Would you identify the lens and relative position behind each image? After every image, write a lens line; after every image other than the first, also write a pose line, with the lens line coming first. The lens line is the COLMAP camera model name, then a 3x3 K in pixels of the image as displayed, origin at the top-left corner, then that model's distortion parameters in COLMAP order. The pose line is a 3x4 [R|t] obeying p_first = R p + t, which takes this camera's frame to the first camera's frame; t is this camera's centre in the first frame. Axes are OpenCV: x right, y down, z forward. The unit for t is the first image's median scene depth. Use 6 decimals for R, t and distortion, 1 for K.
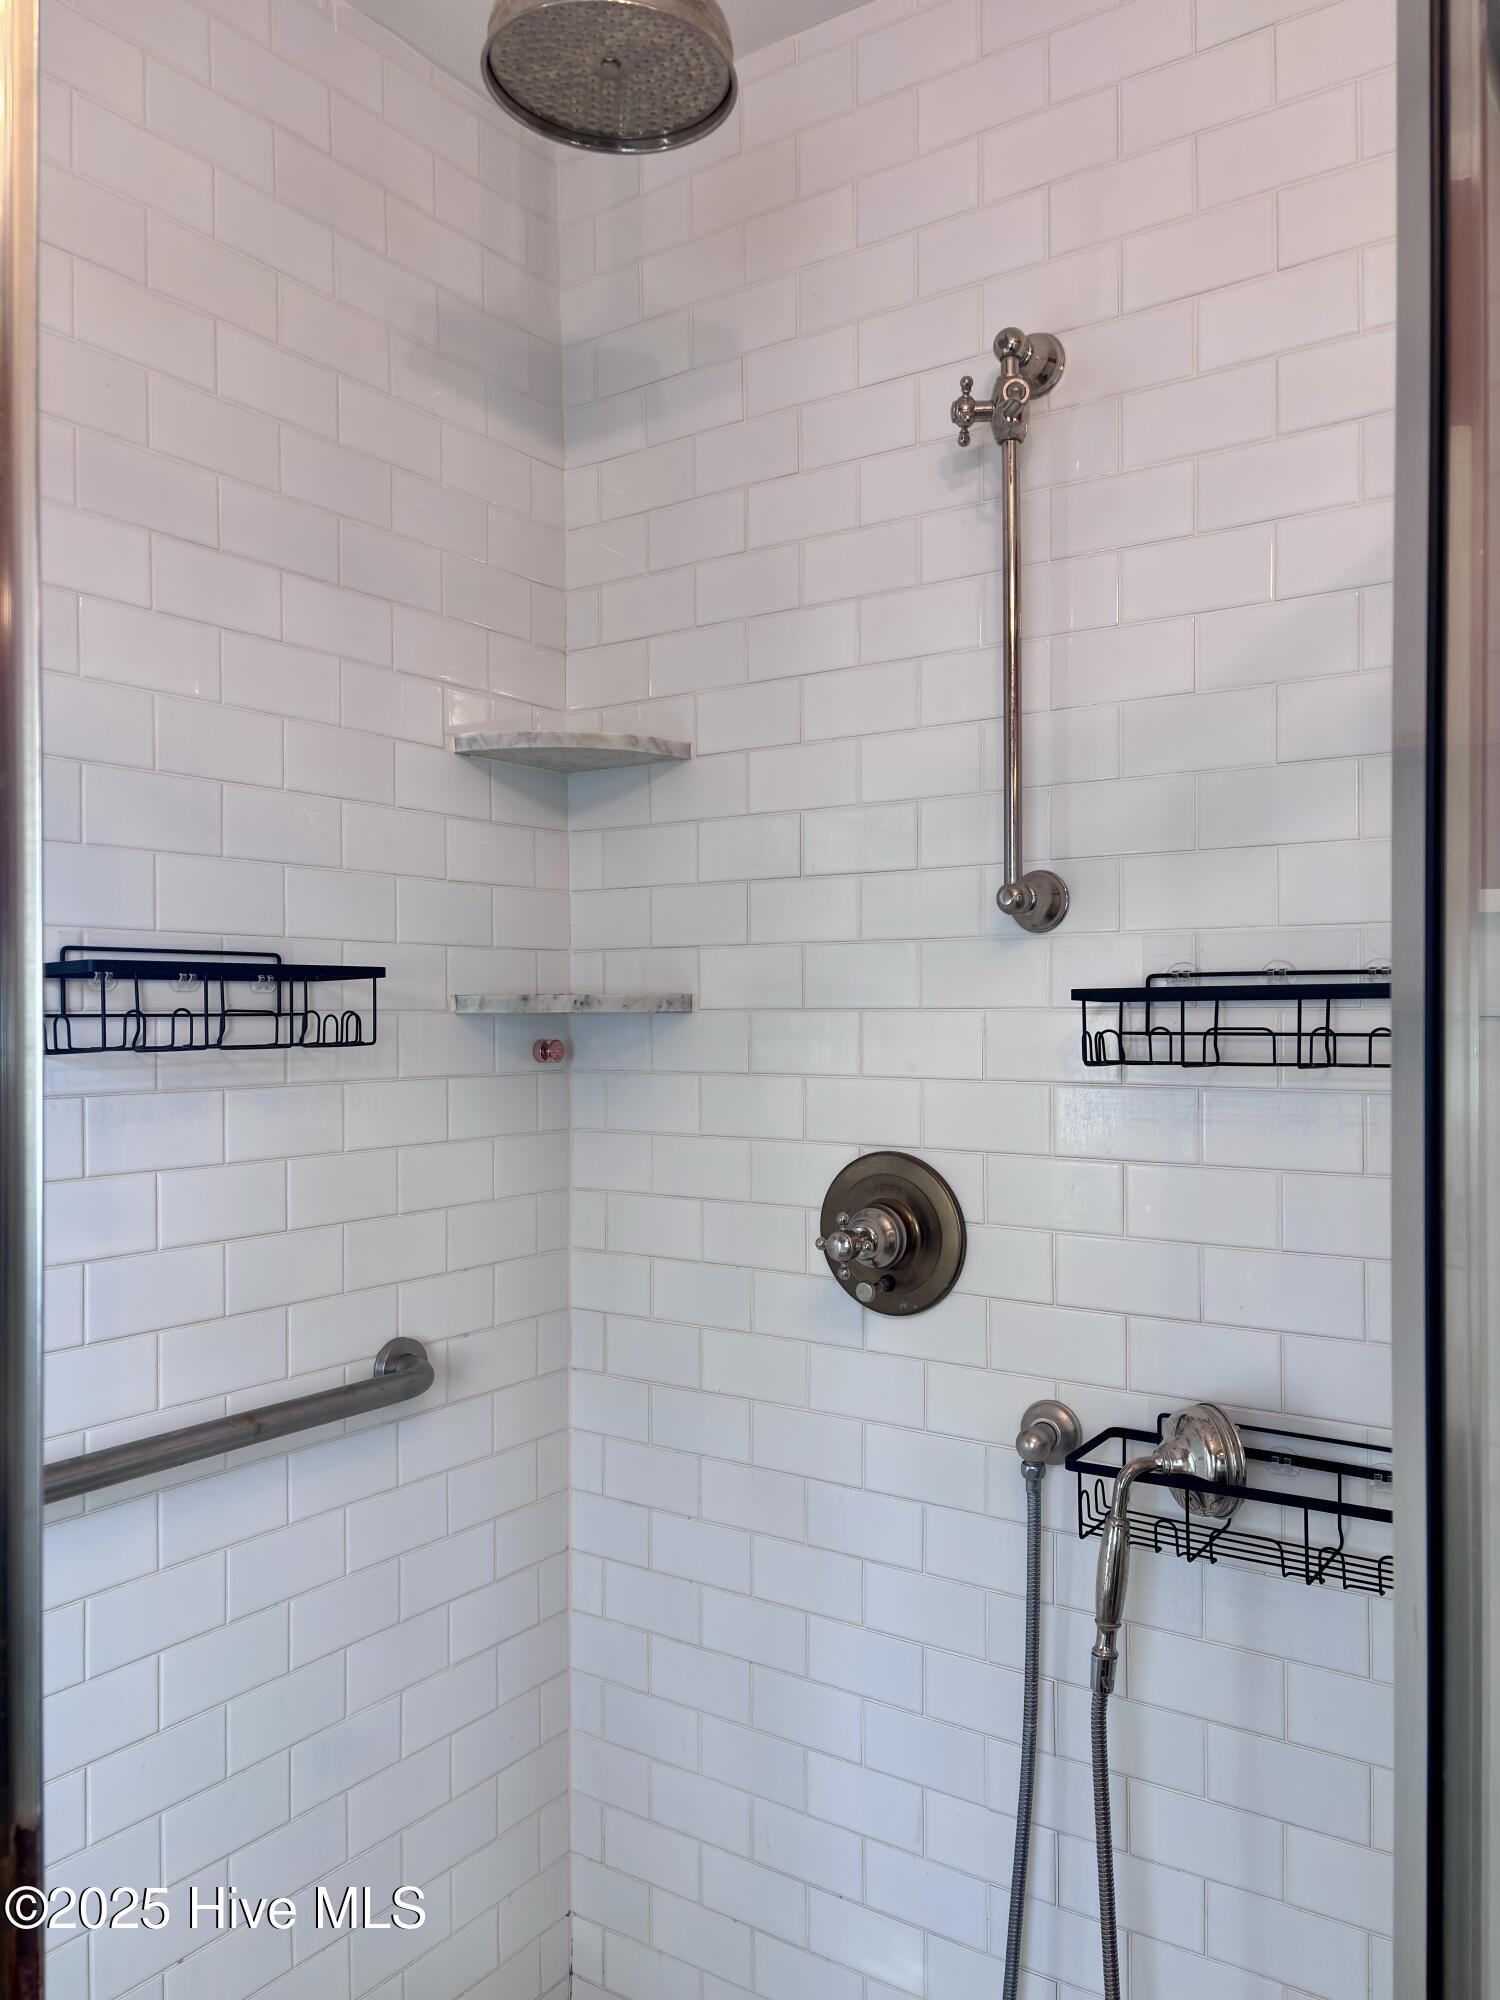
lens RADIAL K [[1498.9, 0, 760.2], [0, 1498.9, 996.5], [0, 0, 1]] dist [0.056448, -0.060408]
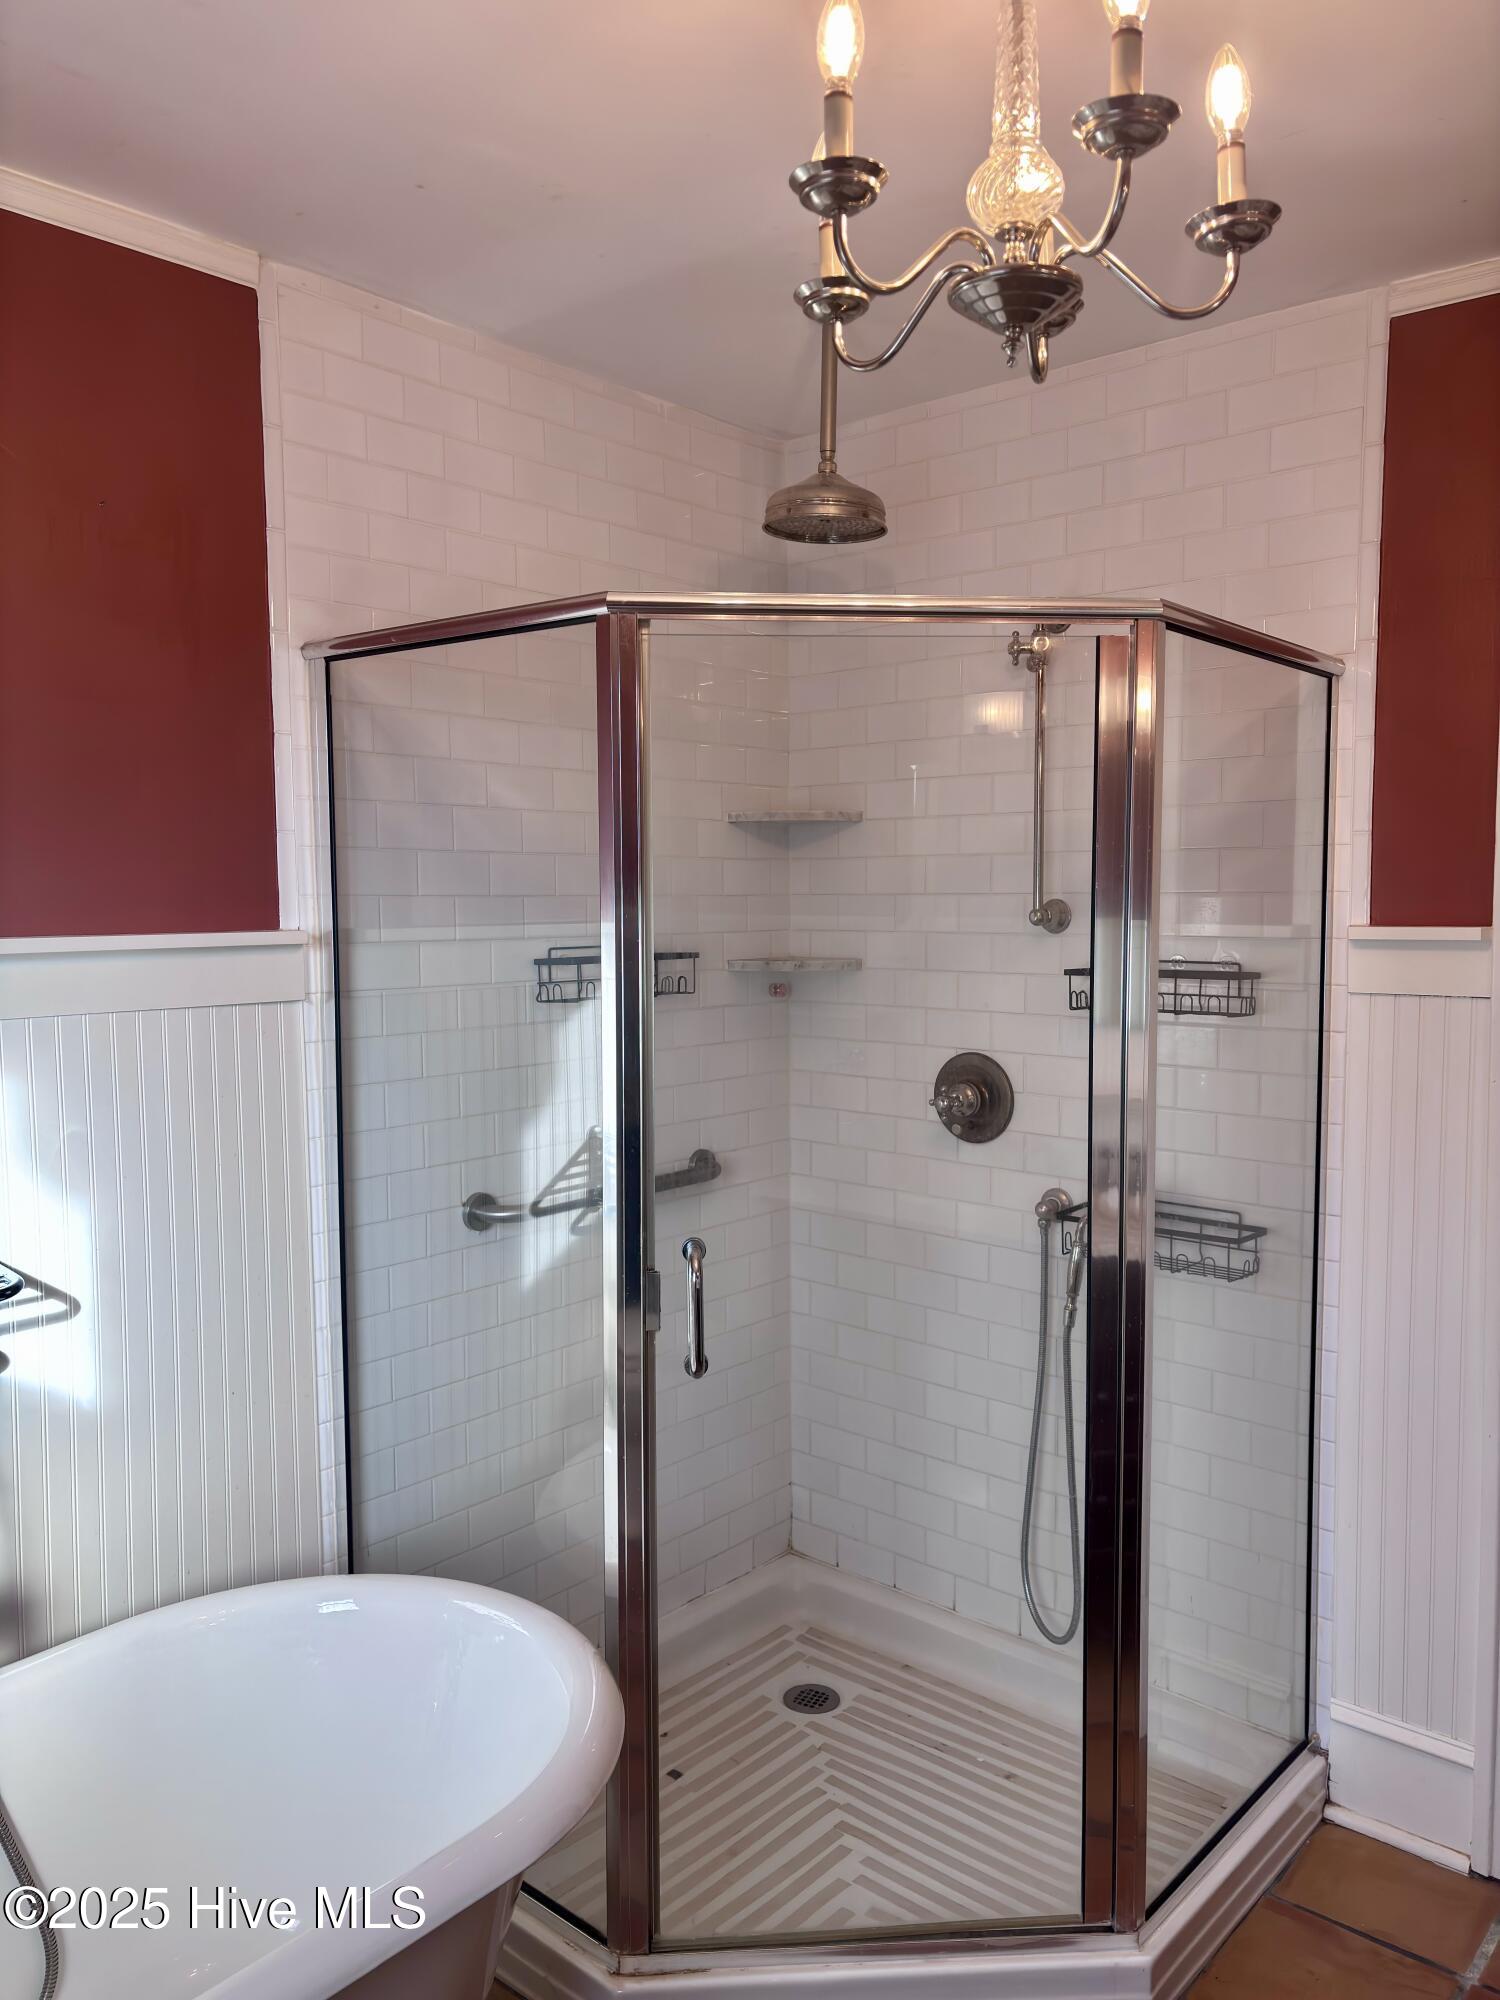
lens RADIAL K [[1498.9, 0, 732.1], [0, 1498.9, 996.6], [0, 0, 1]] dist [0.056448, -0.060408]
pose [[0.990580, 0.008988, -0.136642, 0.045349], [0.001526, 0.997057, 0.076651, -0.098635], [0.136929, -0.076138, 0.987650, -0.785159]]
